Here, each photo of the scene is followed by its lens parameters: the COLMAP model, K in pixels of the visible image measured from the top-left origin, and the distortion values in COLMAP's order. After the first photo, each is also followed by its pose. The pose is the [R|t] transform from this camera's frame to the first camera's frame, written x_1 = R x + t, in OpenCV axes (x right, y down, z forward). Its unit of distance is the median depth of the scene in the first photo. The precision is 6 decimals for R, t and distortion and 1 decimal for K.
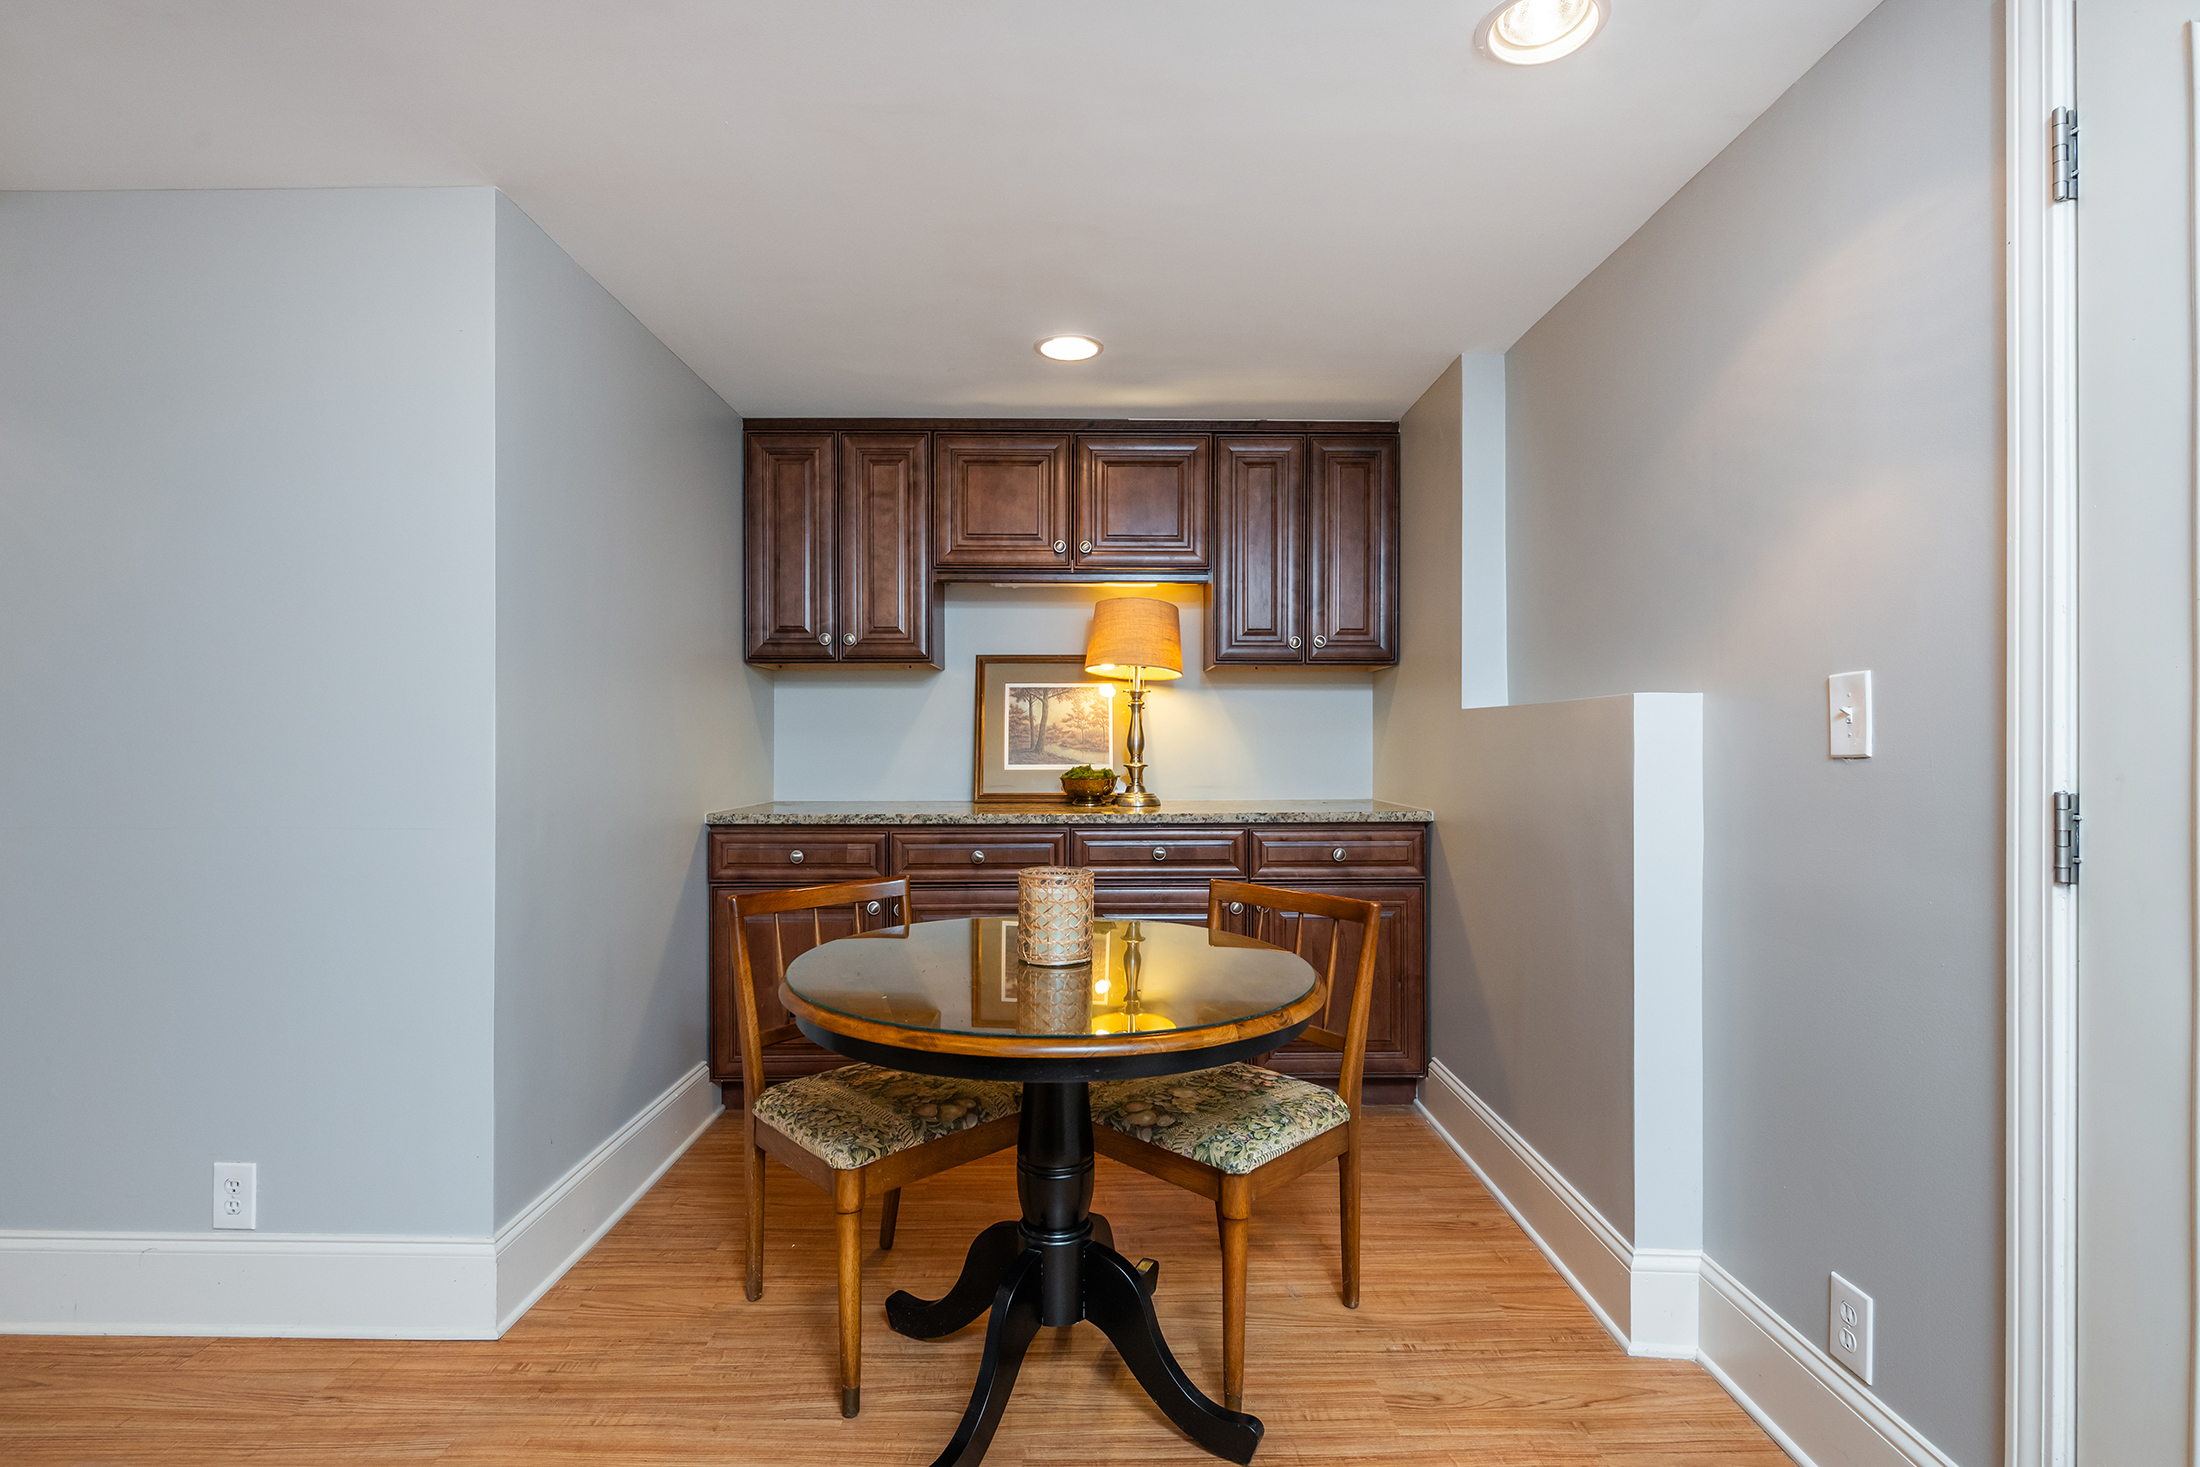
lens RADIAL K [[1058.8, 0, 1105.8], [0, 1058.8, 736.3], [0, 0, 1]] dist [0.002941, -0.002720]
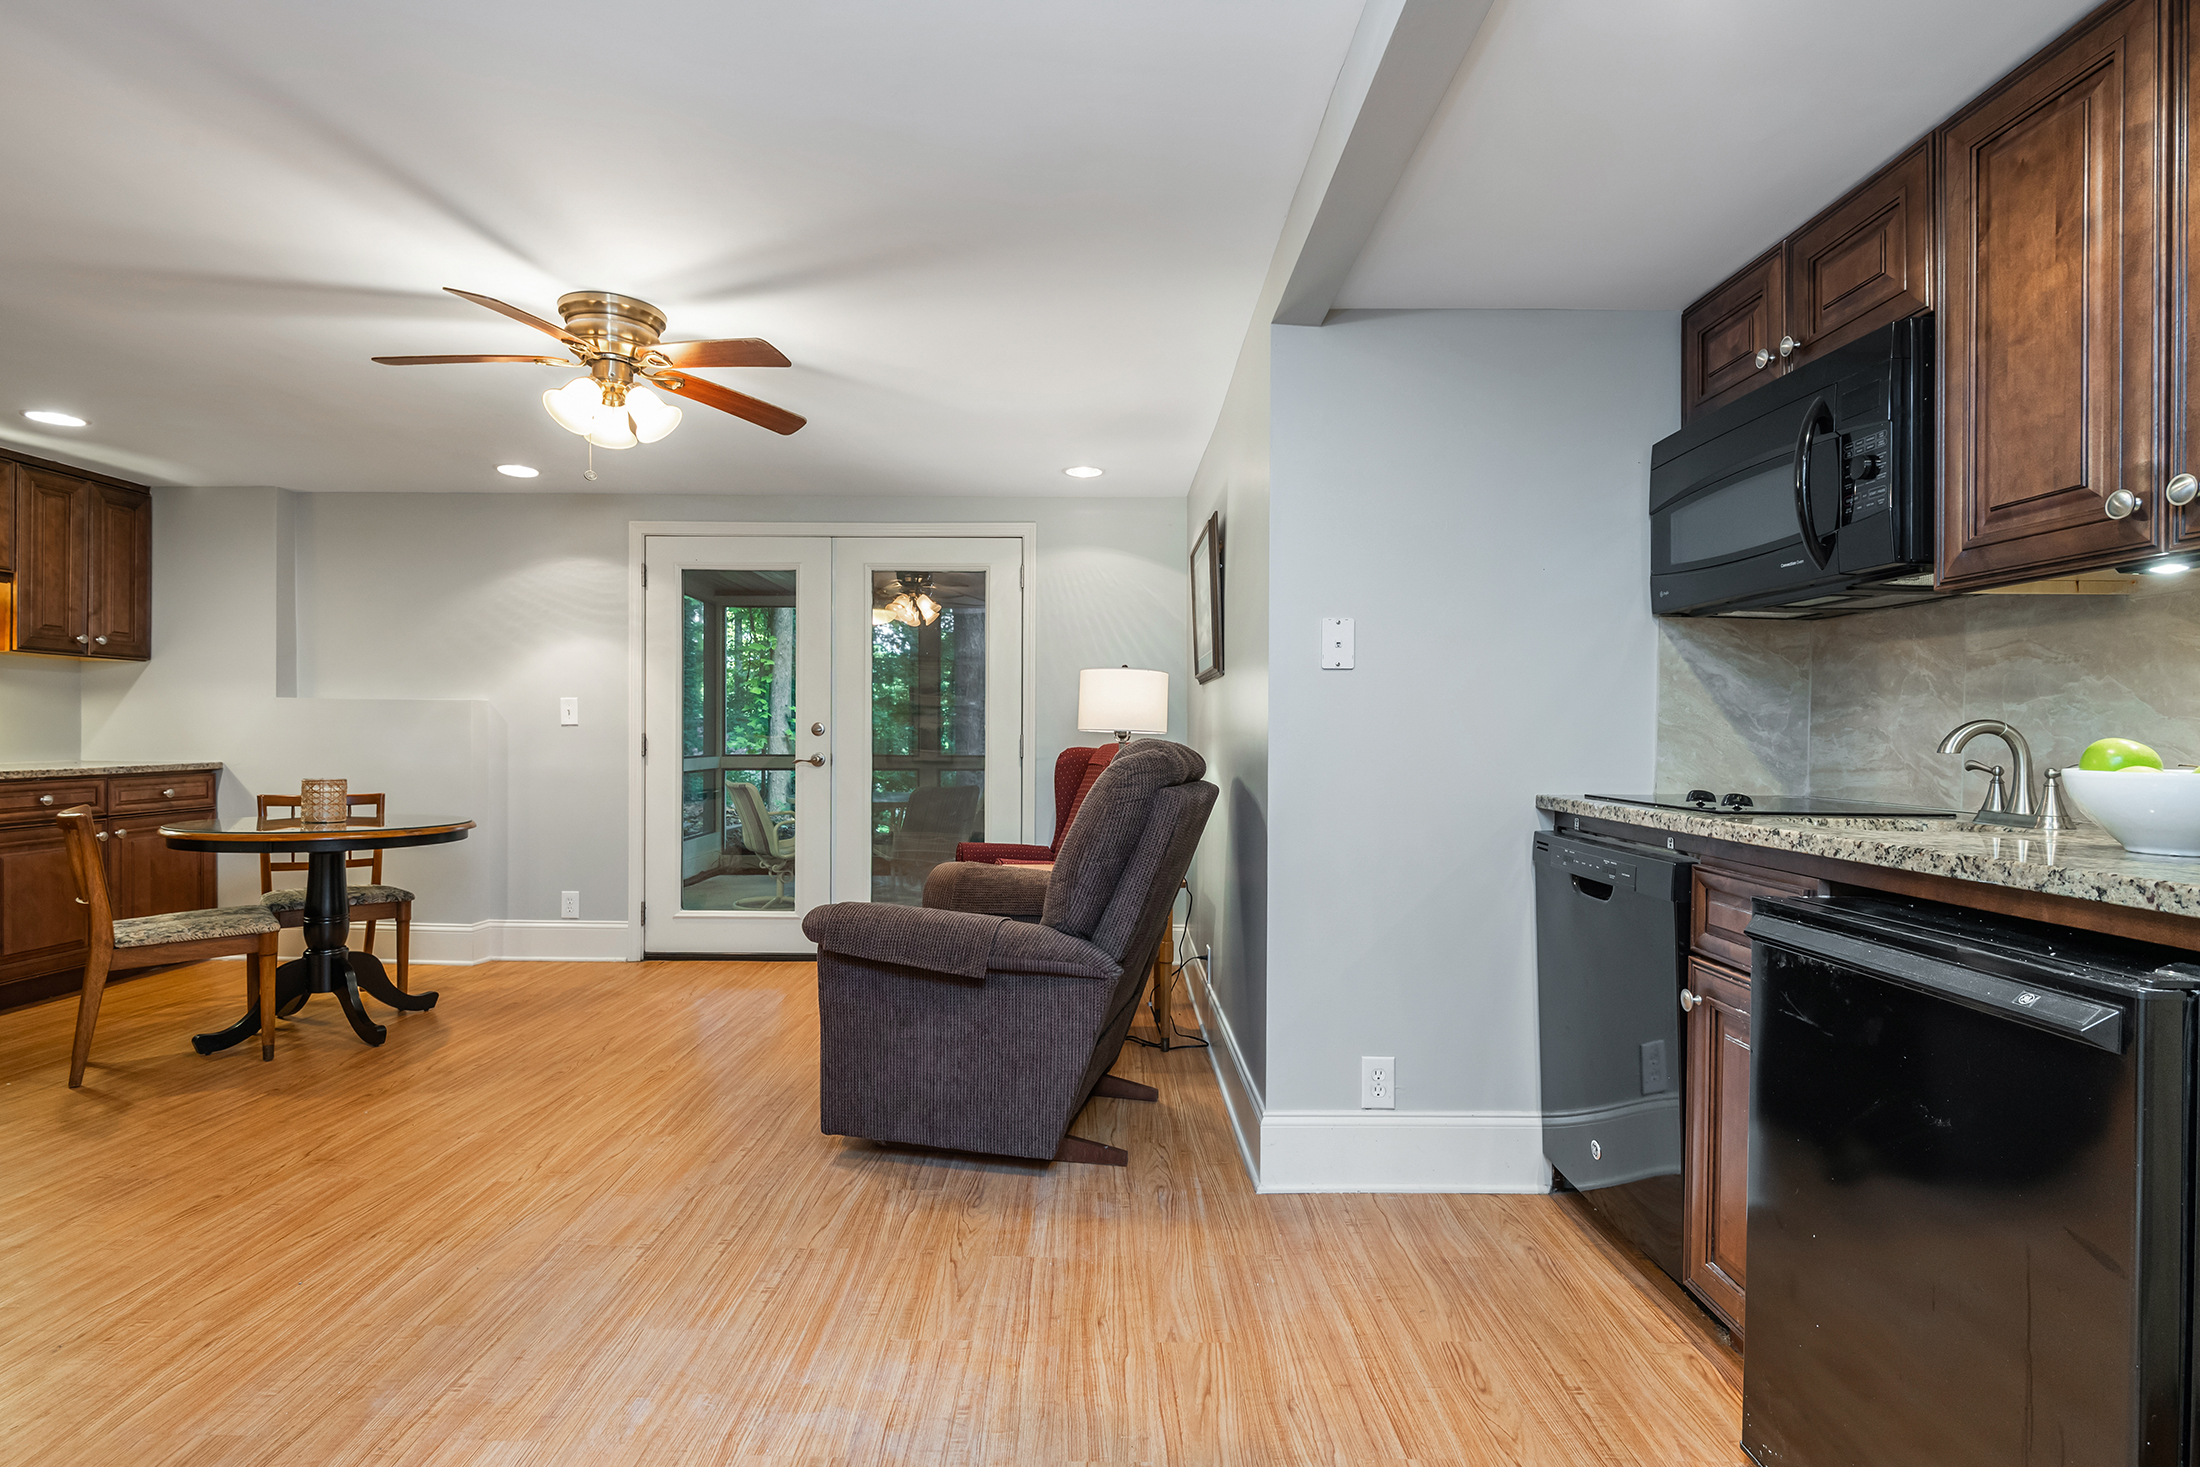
lens RADIAL K [[1058.8, 0, 1101.6], [0, 1058.8, 734.4], [0, 0, 1]] dist [0.002941, -0.002720]
pose [[0.022391, -0.007040, 0.999724, -1.069884], [-0.013246, 0.999885, 0.007338, 0.003048], [-0.999662, -0.013407, 0.022296, -0.282879]]
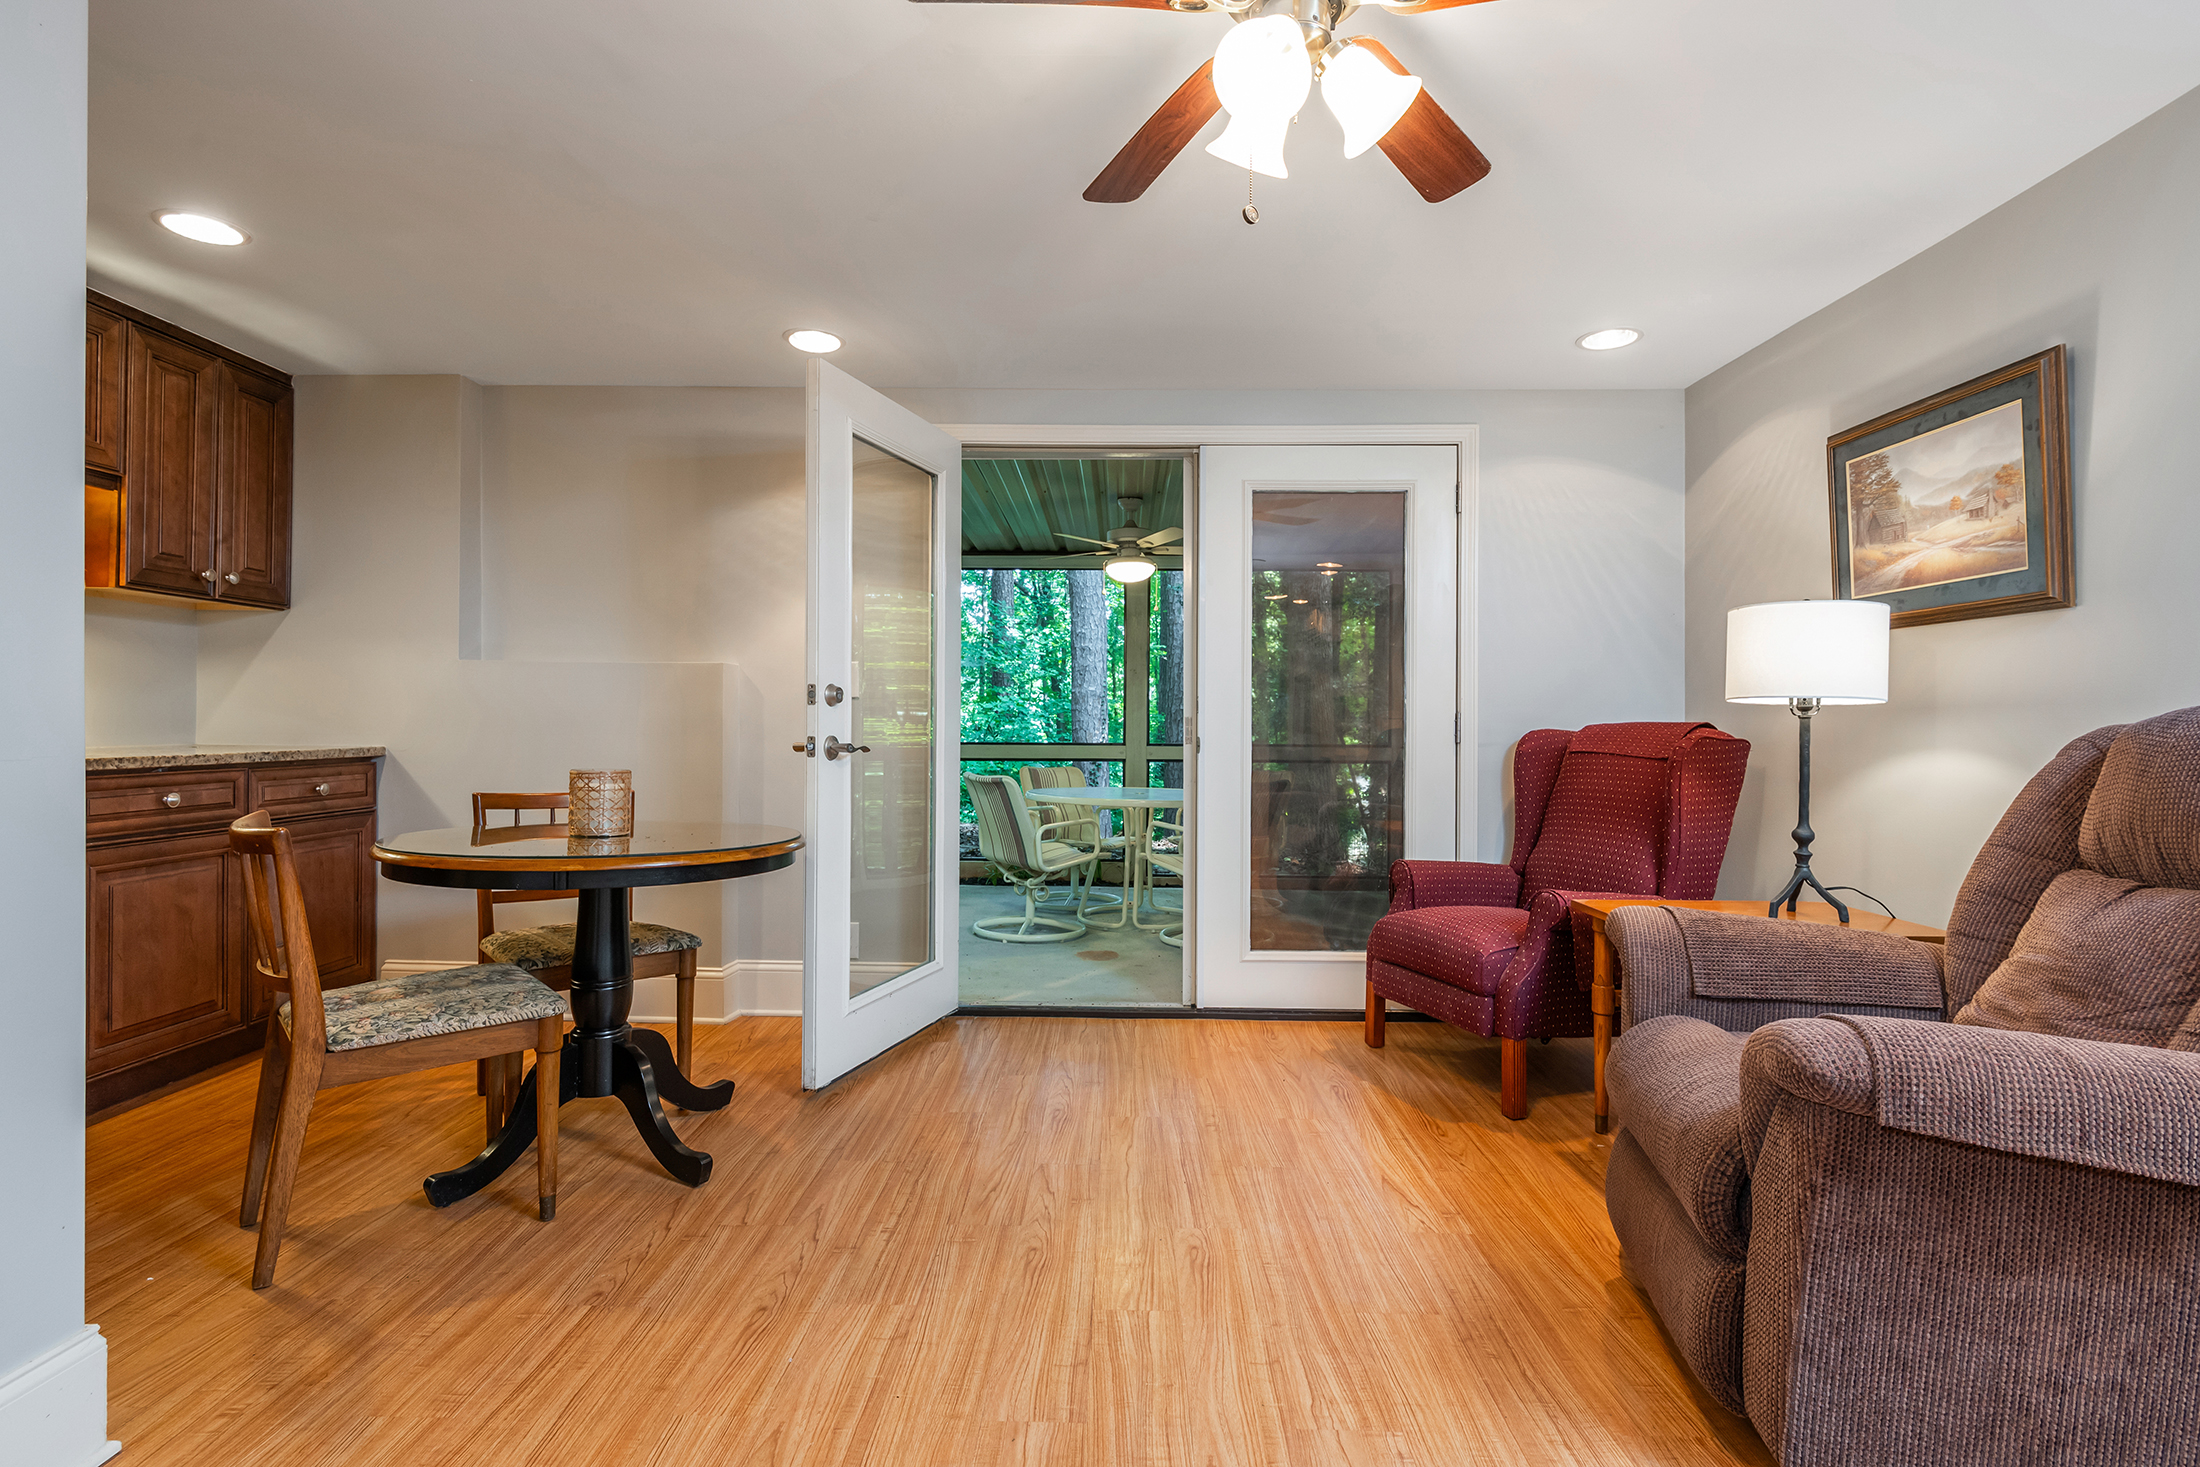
lens RADIAL K [[1058.8, 0, 1101.2], [0, 1058.8, 714.5], [0, 0, 1]] dist [0.002941, -0.002720]
pose [[0.034074, 0.004124, 0.999411, -0.716584], [-0.014457, 0.999889, -0.003633, 0.026770], [-0.999315, -0.014325, 0.034130, 0.163873]]
